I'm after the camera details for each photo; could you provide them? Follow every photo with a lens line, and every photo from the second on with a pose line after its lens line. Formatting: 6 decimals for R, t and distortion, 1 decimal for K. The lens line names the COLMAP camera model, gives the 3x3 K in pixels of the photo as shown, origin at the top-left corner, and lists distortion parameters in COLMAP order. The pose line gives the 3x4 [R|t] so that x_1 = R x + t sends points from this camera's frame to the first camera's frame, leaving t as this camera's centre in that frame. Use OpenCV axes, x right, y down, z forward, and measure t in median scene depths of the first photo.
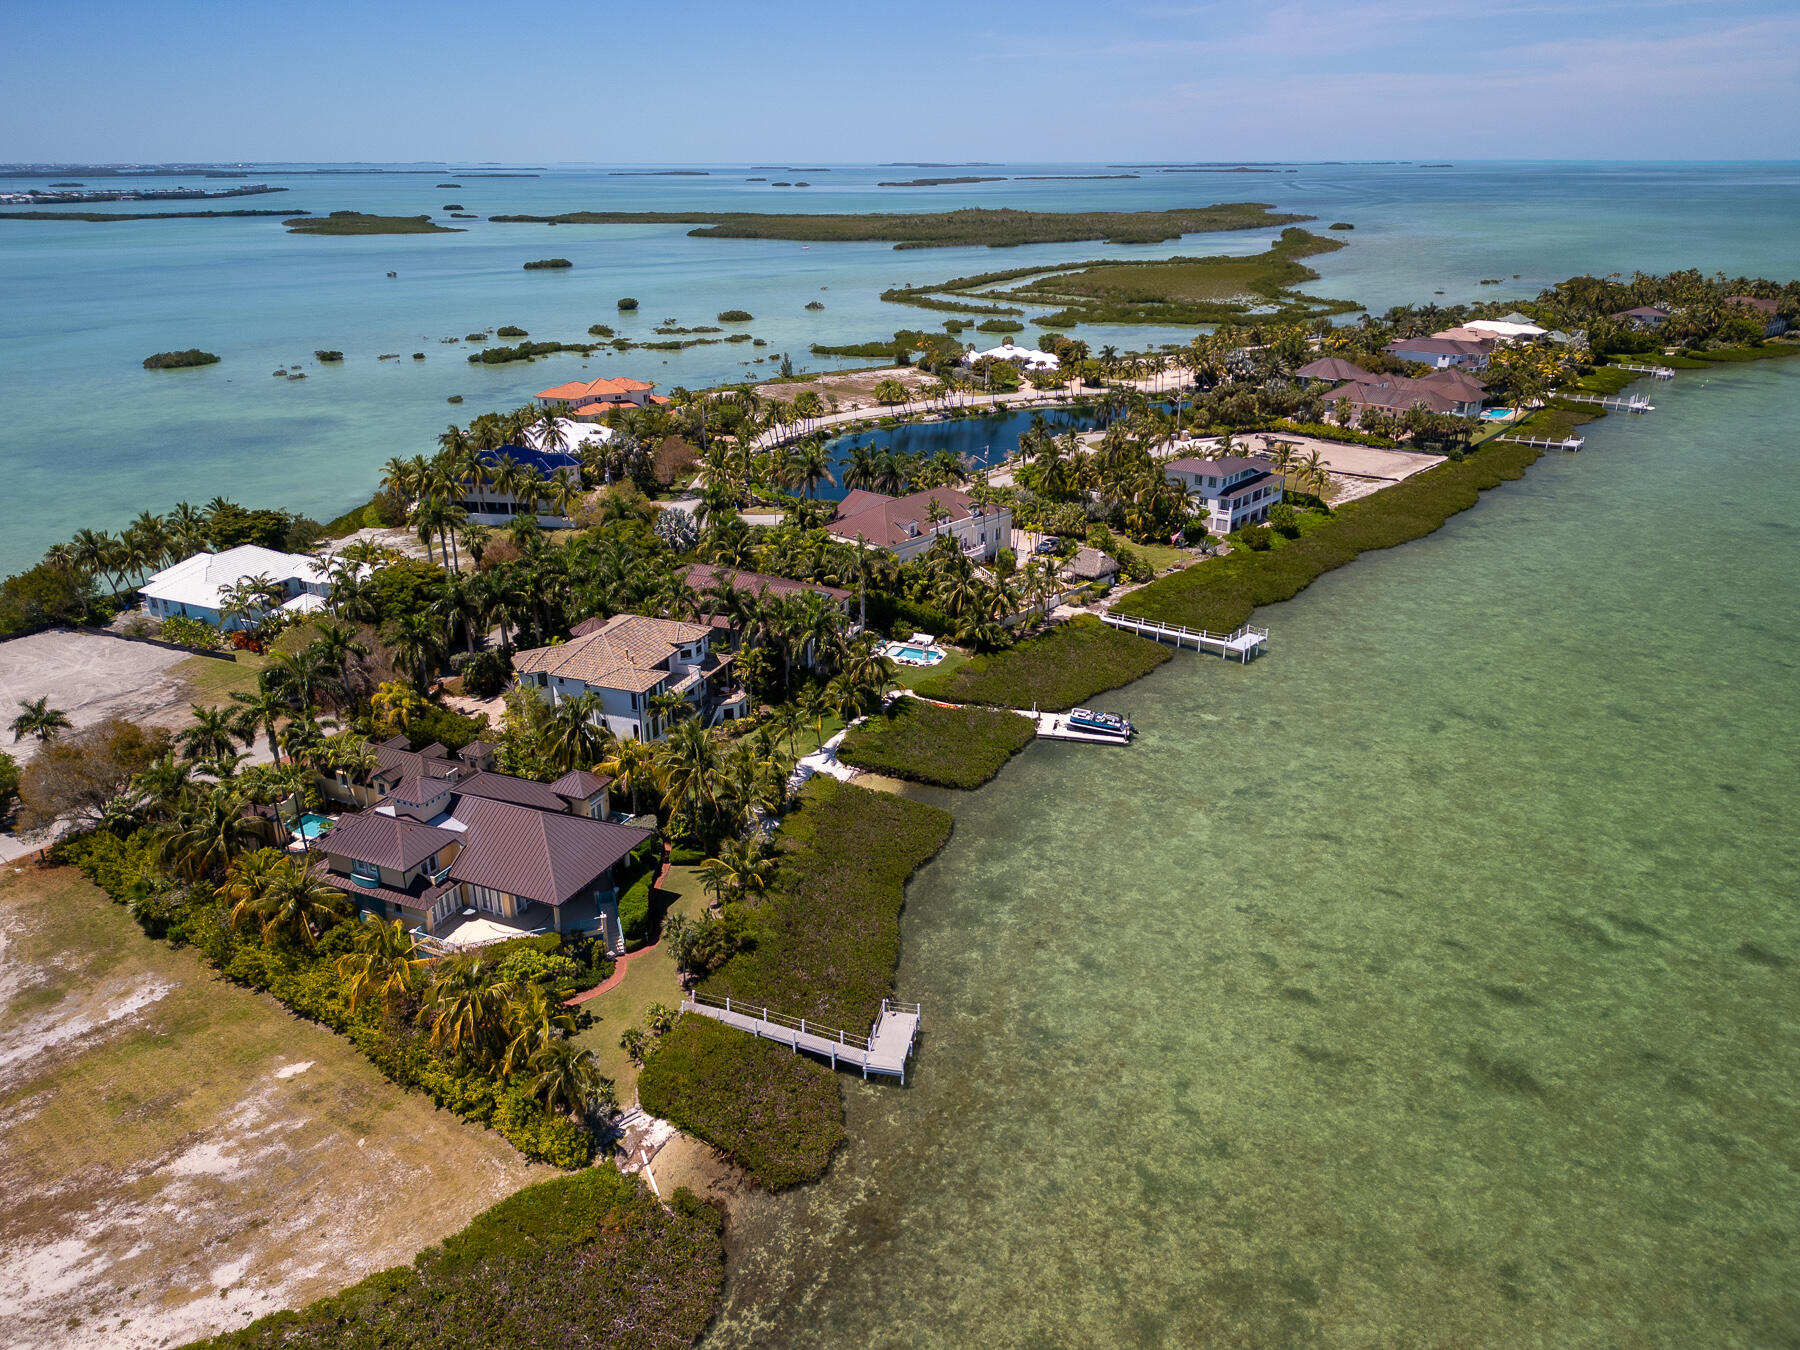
lens RADIAL K [[1261.7, 0, 900.0], [0, 1261.7, 675.0], [0, 0, 1]] dist [0.063287, -0.080828]
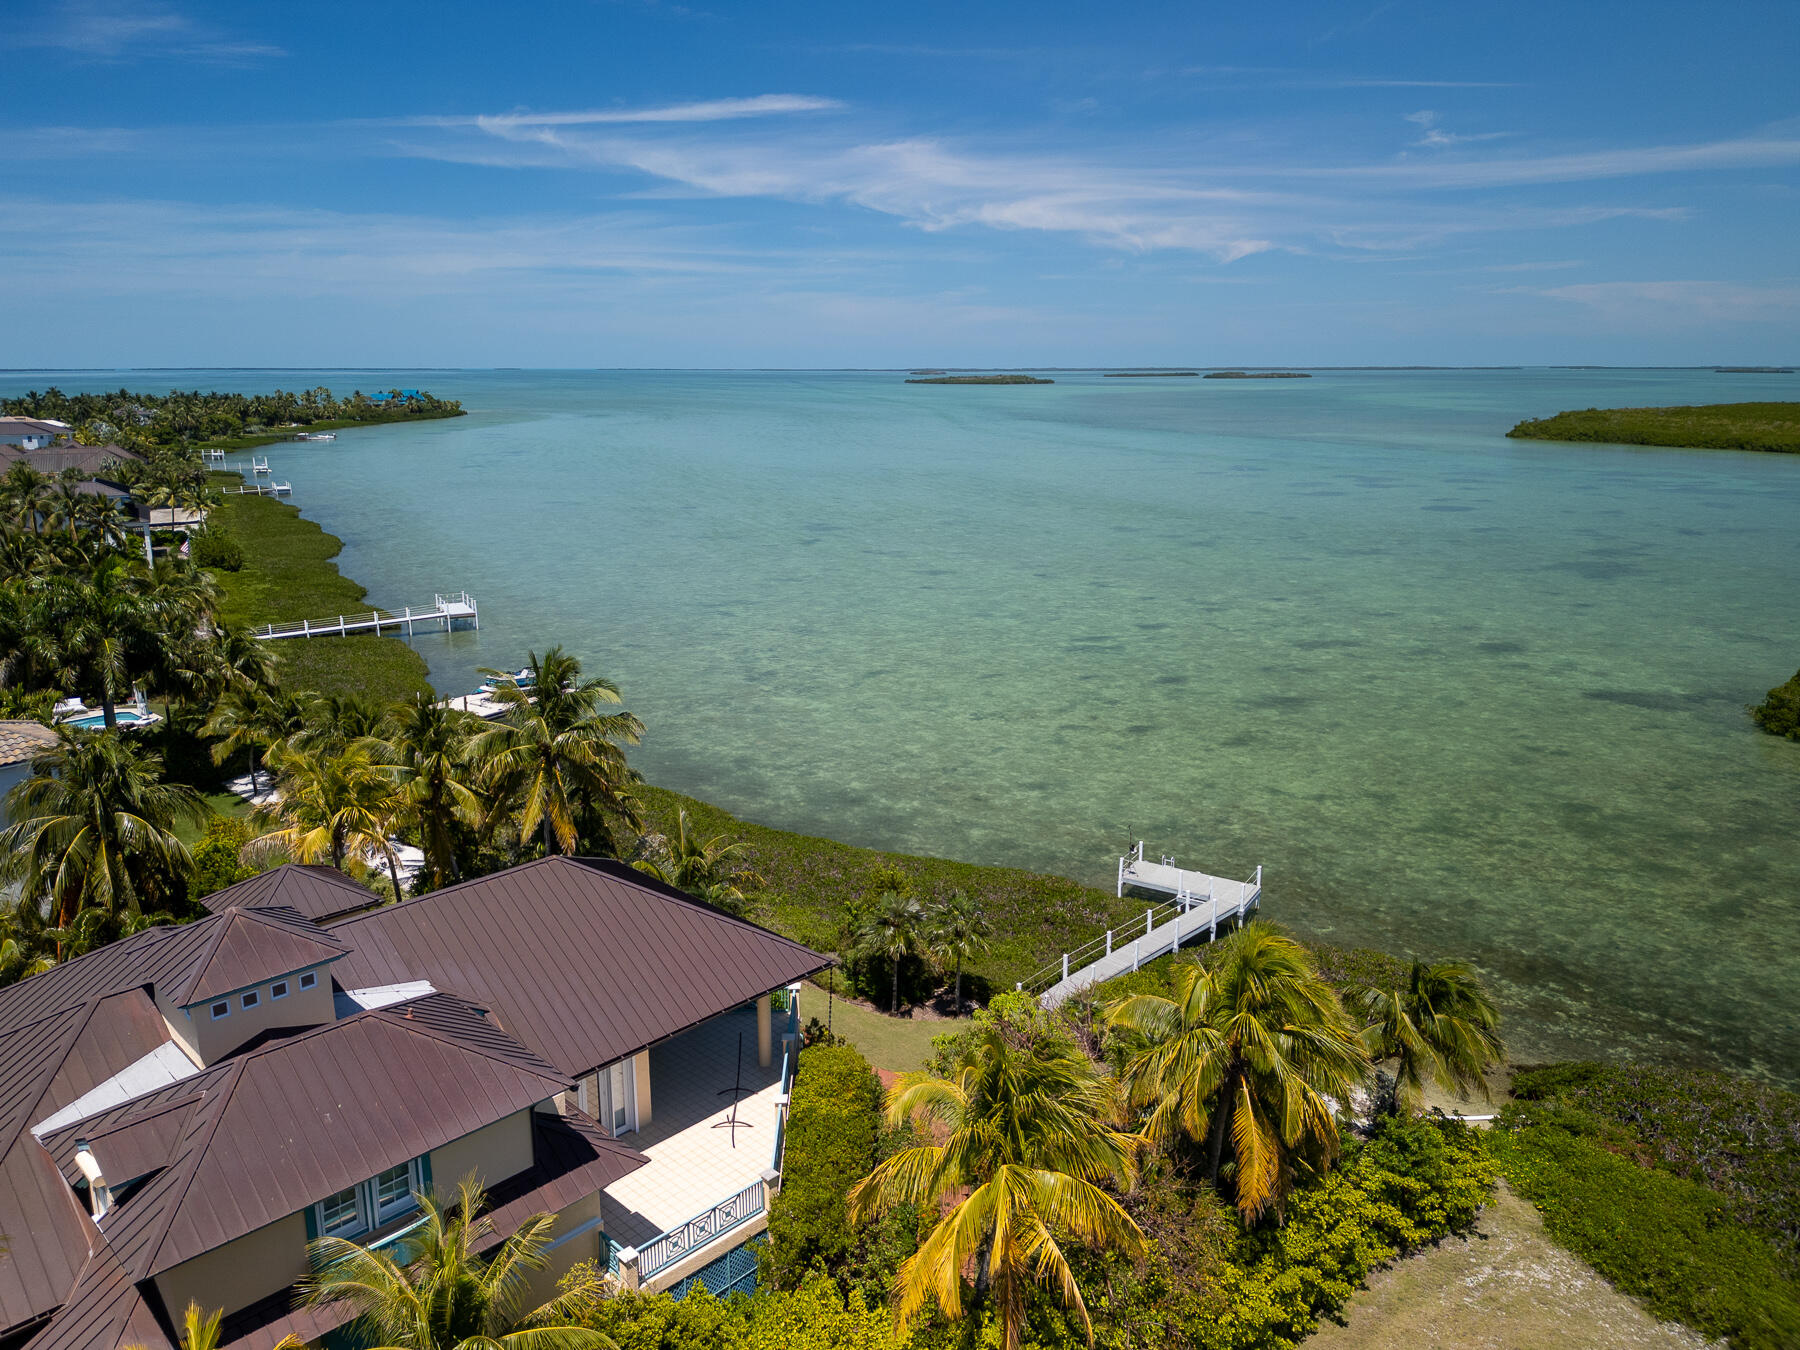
lens RADIAL K [[1261.7, 0, 900.0], [0, 1261.7, 675.0], [0, 0, 1]] dist [0.063287, -0.080828]
pose [[0.356994, -0.233638, 0.904416, -0.601417], [0.352528, 0.930315, 0.101178, 0.053322], [-0.865031, 0.282713, 0.414482, 0.745234]]
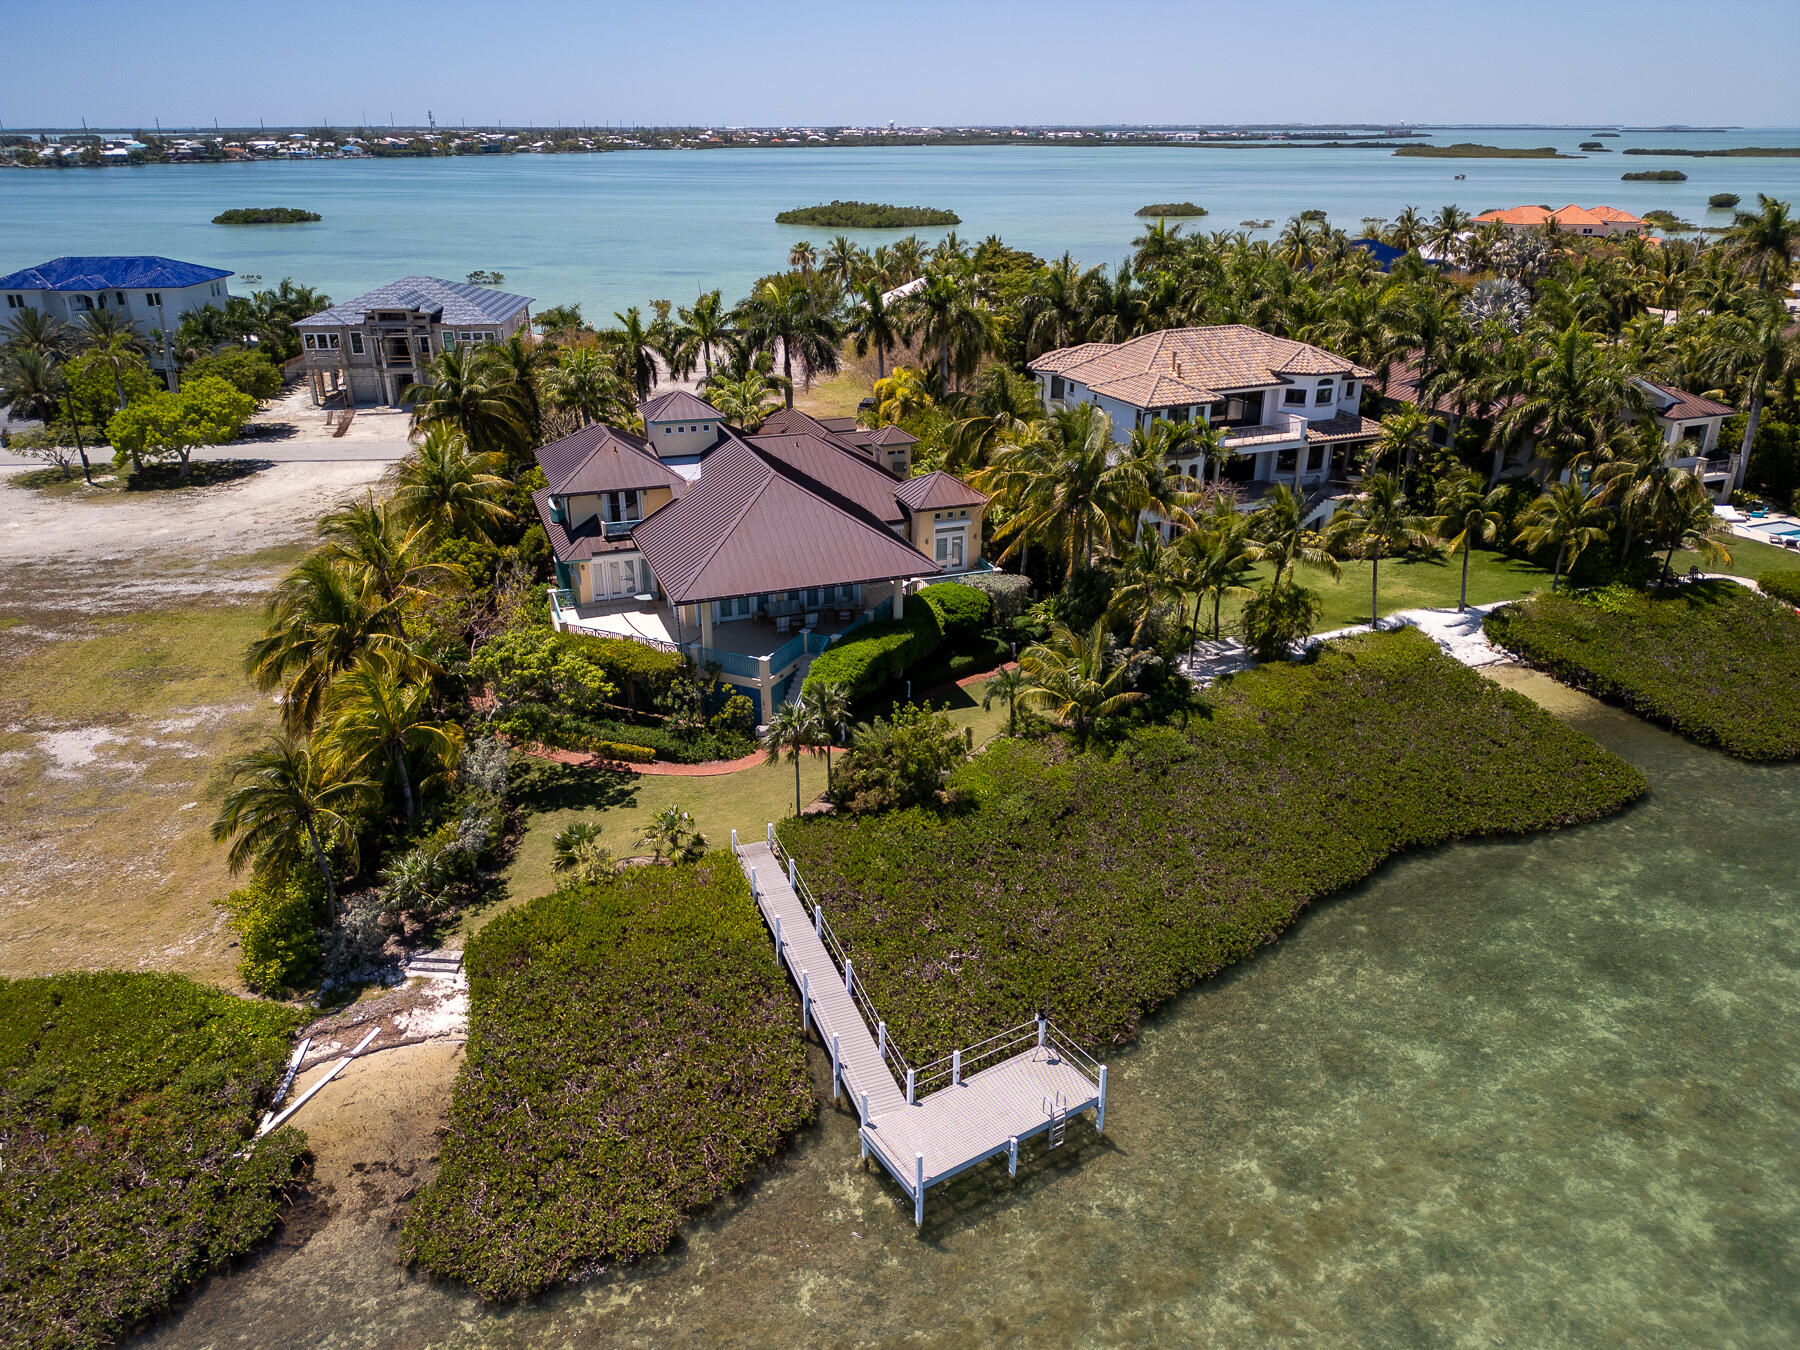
lens RADIAL K [[1252.5, 0, 907.6], [0, 1252.5, 674.1], [0, 0, 1]] dist [0.064985, -0.084937]
pose [[0.697804, 0.282269, -0.658326, 0.174087], [-0.264904, 0.955614, 0.128946, 0.107875], [0.665504, 0.084414, 0.741606, 0.628626]]
